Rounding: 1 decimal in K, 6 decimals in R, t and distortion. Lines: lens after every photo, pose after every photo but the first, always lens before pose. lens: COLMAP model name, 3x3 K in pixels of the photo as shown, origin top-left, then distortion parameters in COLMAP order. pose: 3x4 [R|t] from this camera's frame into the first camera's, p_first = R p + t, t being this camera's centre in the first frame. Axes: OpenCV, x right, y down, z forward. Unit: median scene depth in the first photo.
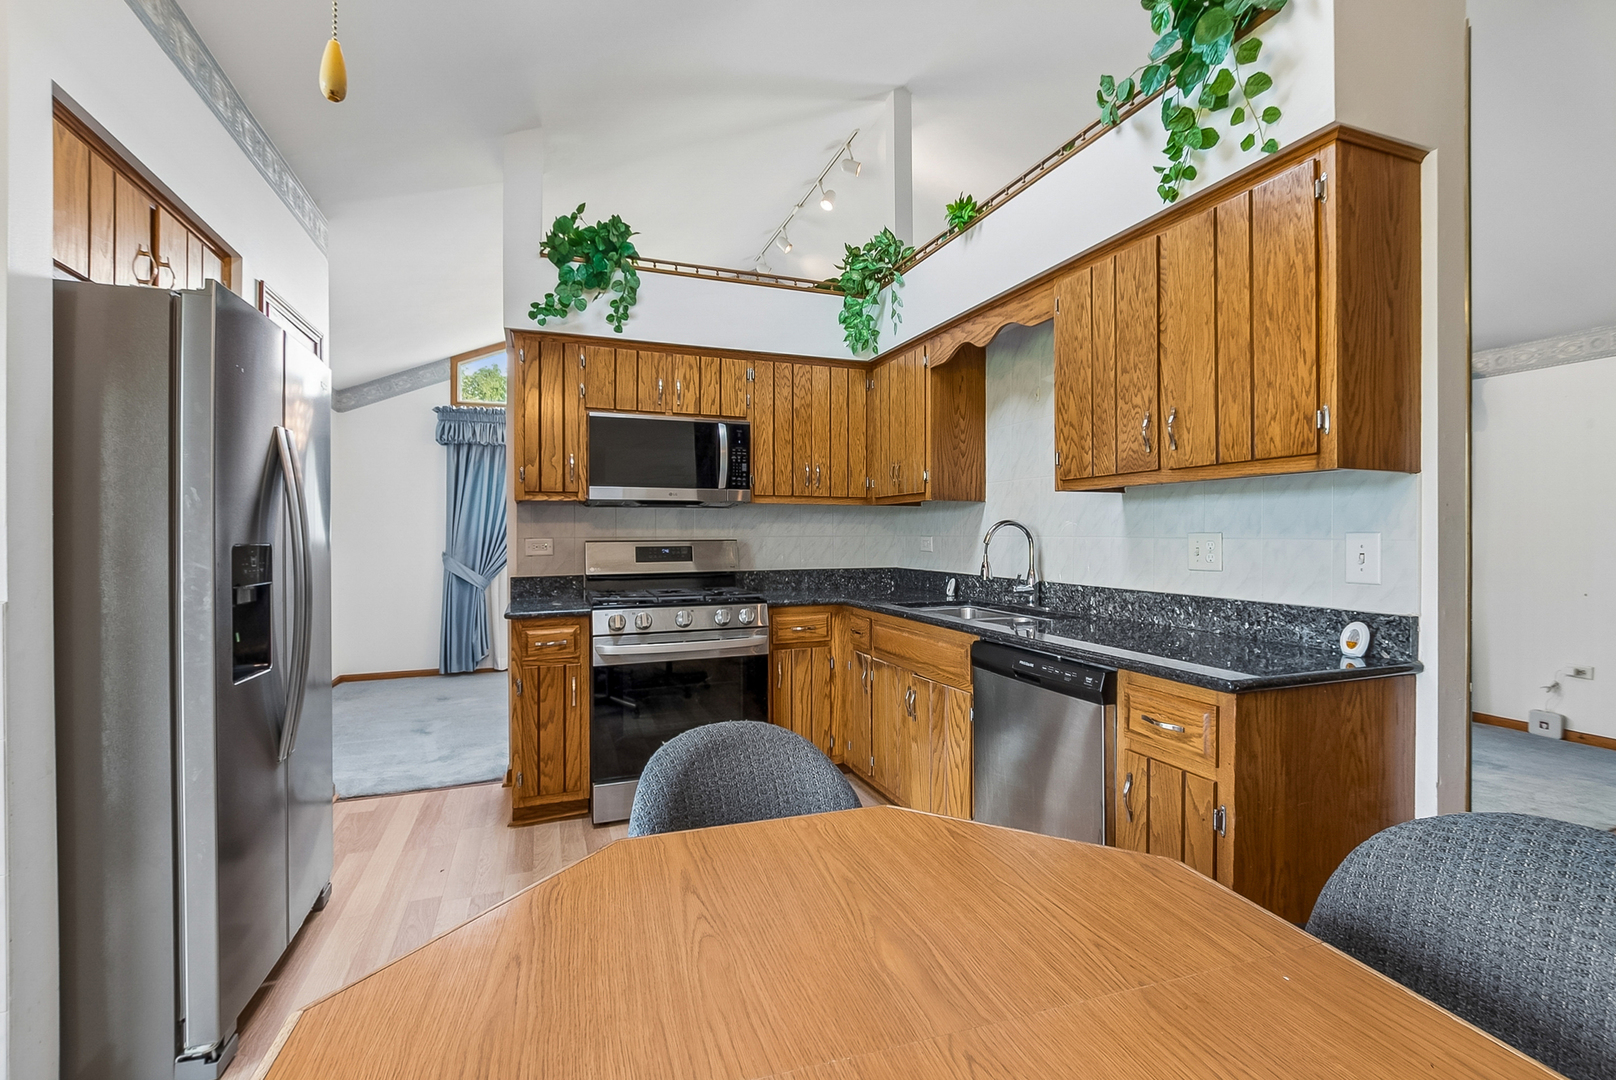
lens RADIAL K [[709.9, 0, 808.4], [0, 709.9, 532.5], [0, 0, 1]] dist [-0.004891, -0.000452]
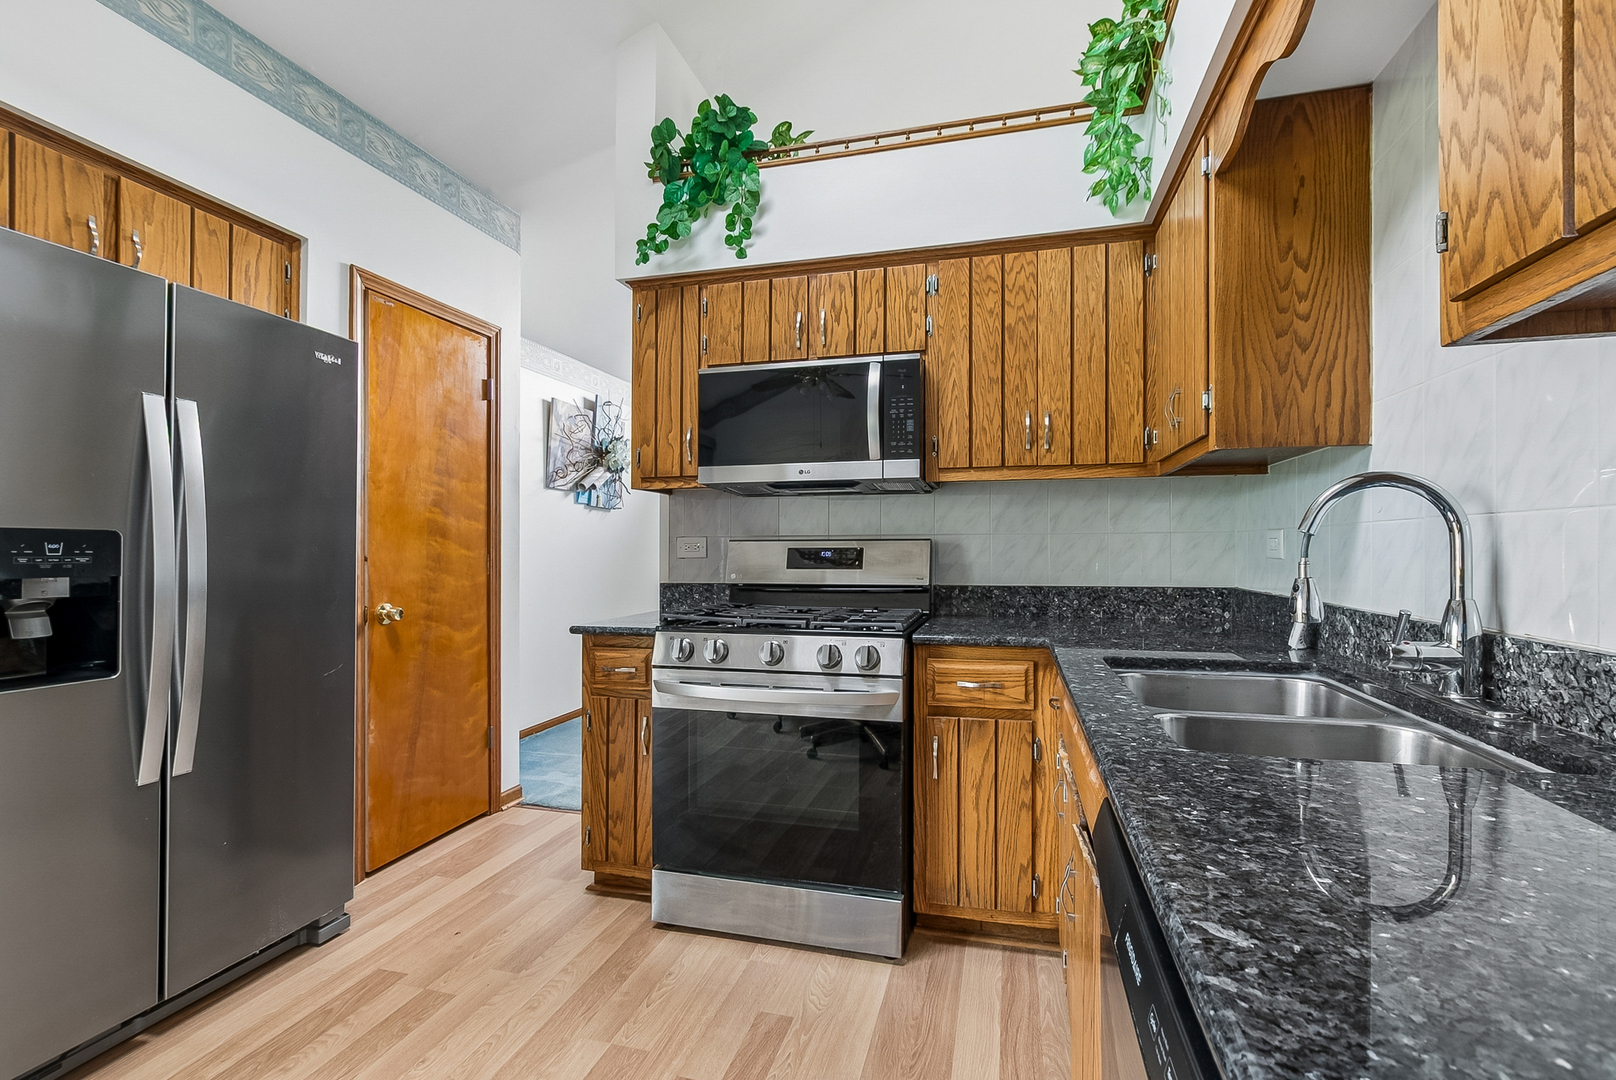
lens RADIAL K [[709.9, 0, 809.1], [0, 709.9, 546.4], [0, 0, 1]] dist [-0.004891, -0.000452]
pose [[0.811424, 0.000496, -0.584458, 0.221614], [-0.002905, 0.999991, -0.003185, 0.022389], [0.584451, 0.004282, 0.811418, 0.432955]]
